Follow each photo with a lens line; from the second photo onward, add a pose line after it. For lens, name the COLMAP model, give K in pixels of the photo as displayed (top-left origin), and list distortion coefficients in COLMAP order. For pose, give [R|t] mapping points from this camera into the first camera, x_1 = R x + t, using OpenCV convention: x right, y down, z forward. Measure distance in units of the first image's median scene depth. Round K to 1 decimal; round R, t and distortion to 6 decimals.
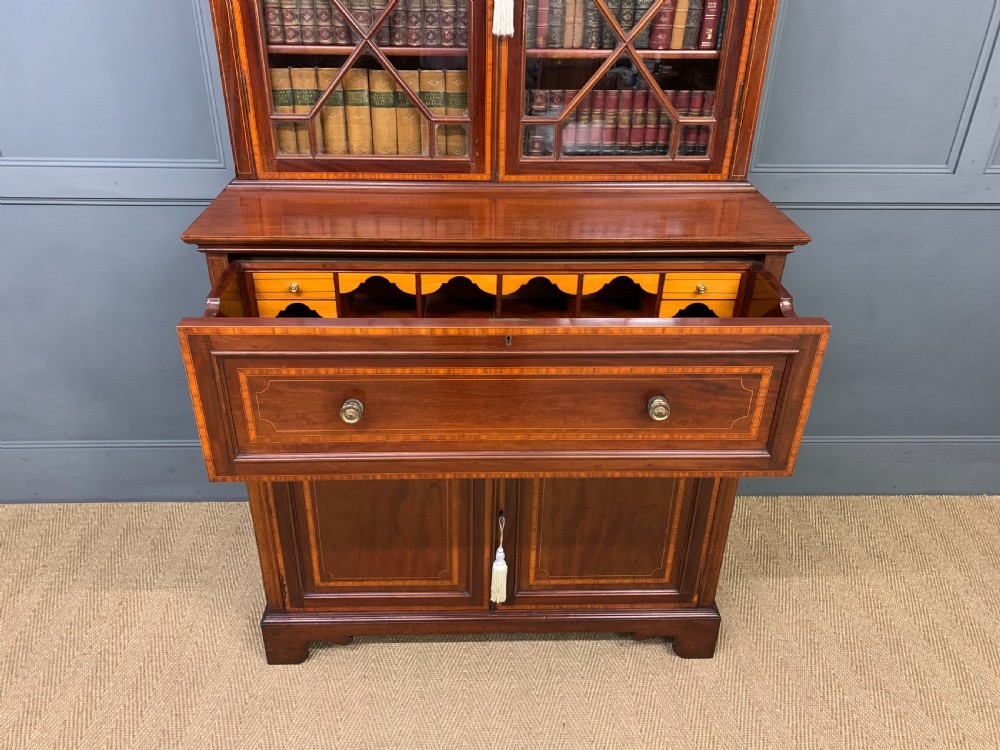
lens RADIAL K [[765.6, 0, 490.7], [0, 765.6, 366.8], [0, 0, 1]] dist [0.062708, -0.105384]
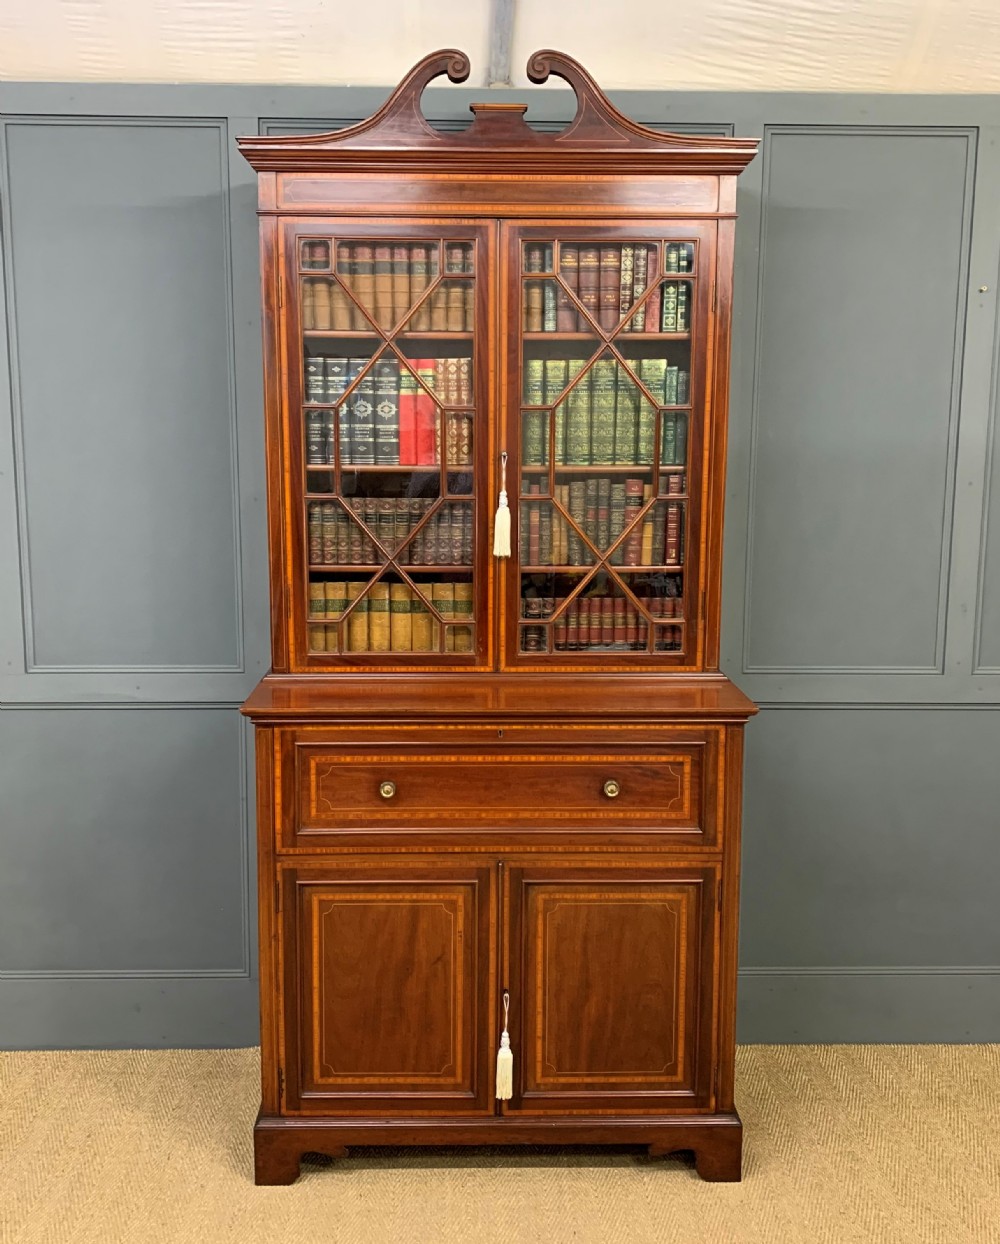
lens RADIAL K [[1258.8, 0, 490.1], [0, 1258.8, 620.0], [0, 0, 1]] dist [0.171296, -0.428546]
pose [[0.999901, -0.008492, -0.011206, 0.017461], [0.004093, 0.938292, -0.345820, 0.333771], [0.013451, 0.345740, 0.938234, -0.786047]]
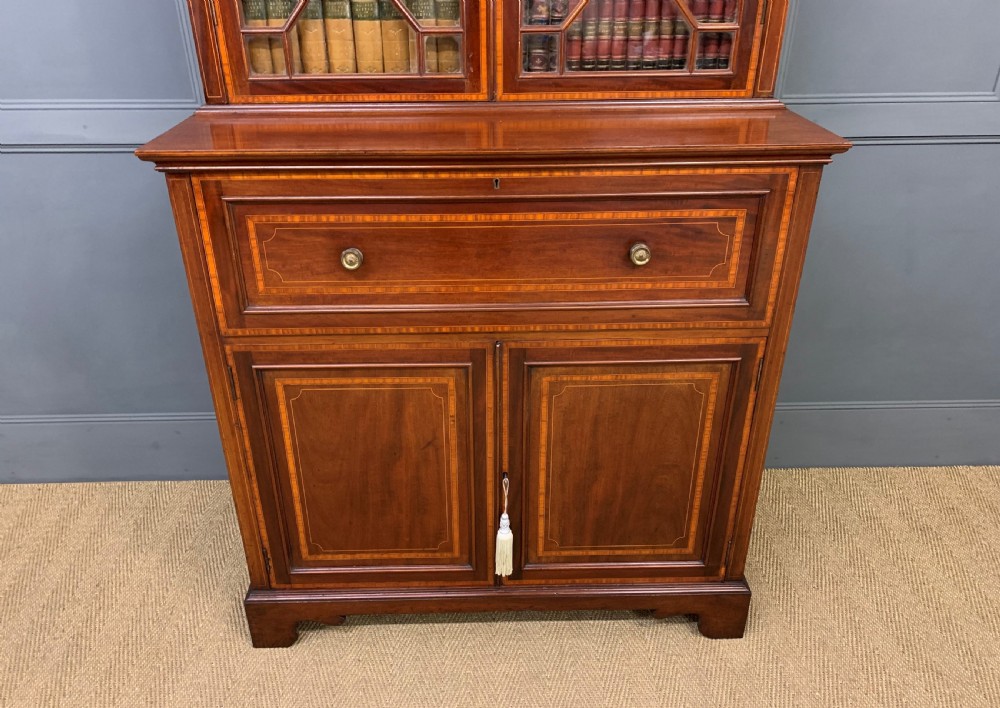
lens RADIAL K [[764.1, 0, 493.6], [0, 764.1, 367.3], [0, 0, 1]] dist [0.062269, -0.095776]
pose [[0.999759, -0.013065, -0.017669, 0.019148], [0.012891, 0.999867, -0.009971, 0.078306], [0.017797, 0.009741, 0.999794, 0.105890]]
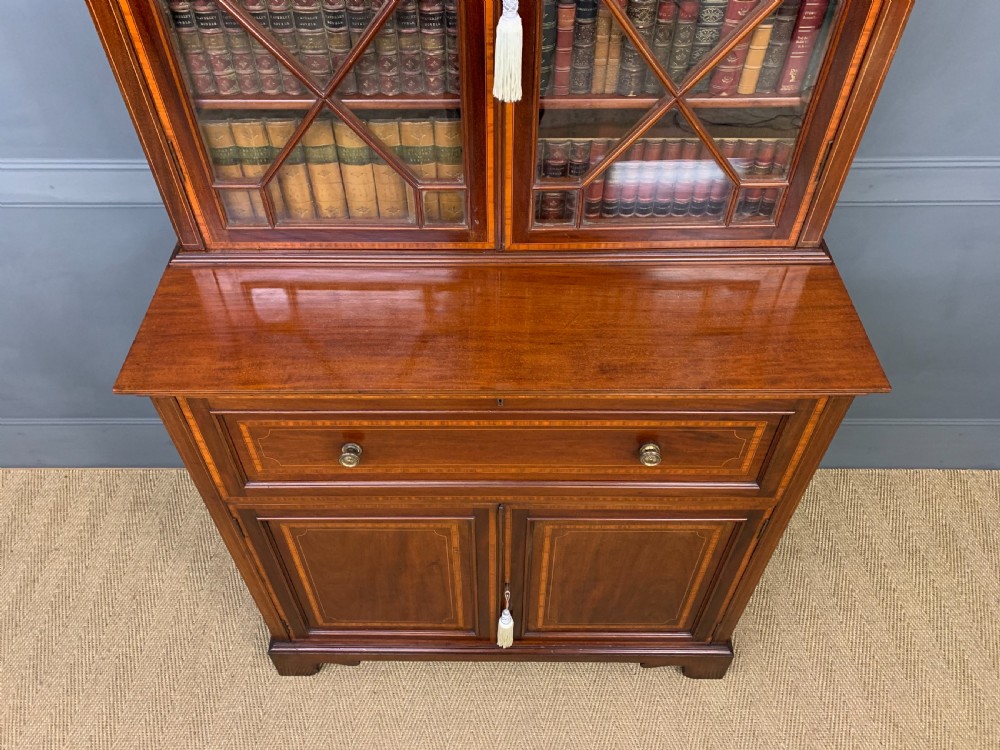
lens RADIAL K [[765.6, 0, 490.7], [0, 765.6, 366.8], [0, 0, 1]] dist [0.062708, -0.105384]
pose [[0.998957, 0.014780, -0.043205, 0.032686], [-0.000571, 0.950134, 0.311842, -0.378607], [0.045660, -0.311492, 0.949151, 0.203083]]
